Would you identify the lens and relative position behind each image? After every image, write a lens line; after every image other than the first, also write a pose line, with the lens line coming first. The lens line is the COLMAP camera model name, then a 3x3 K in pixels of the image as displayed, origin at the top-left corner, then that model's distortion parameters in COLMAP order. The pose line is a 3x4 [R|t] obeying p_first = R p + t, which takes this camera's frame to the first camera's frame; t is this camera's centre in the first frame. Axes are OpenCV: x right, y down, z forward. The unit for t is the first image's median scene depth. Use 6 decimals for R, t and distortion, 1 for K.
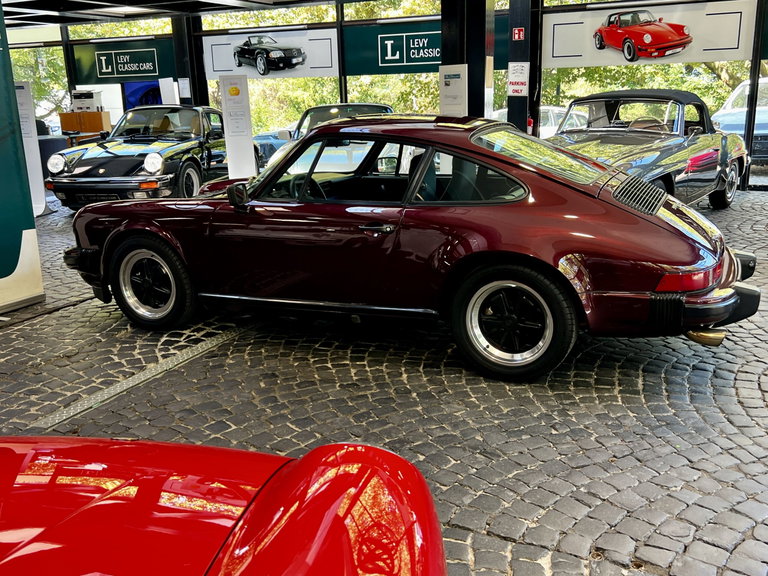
lens RADIAL K [[748.6, 0, 384.0], [0, 748.6, 288.0], [0, 0, 1]] dist [0.012846, 0.002785]
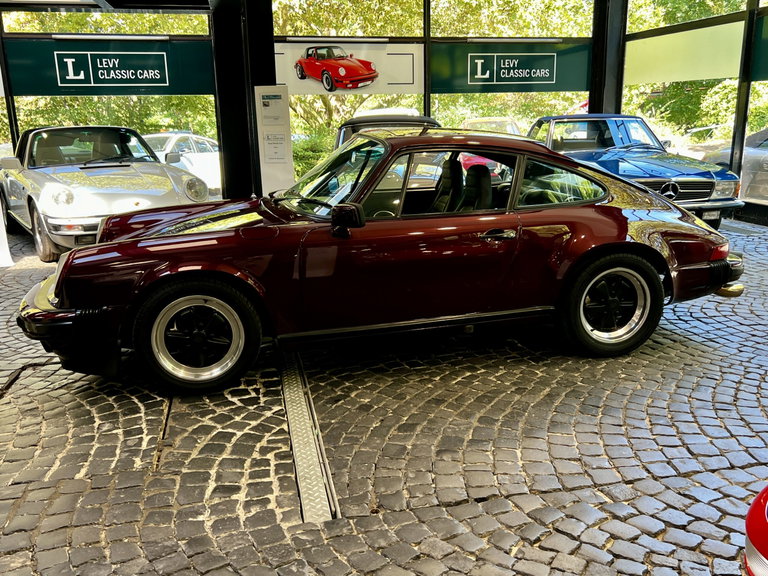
lens RADIAL K [[690.1, 0, 385.9], [0, 690.1, 309.5], [0, 0, 1]] dist [0.012351, 0.014431]
pose [[0.791353, -0.154056, 0.591631, -0.610998], [0.148326, 0.987197, 0.058660, -0.053396], [-0.593093, 0.041333, 0.804072, 0.270490]]
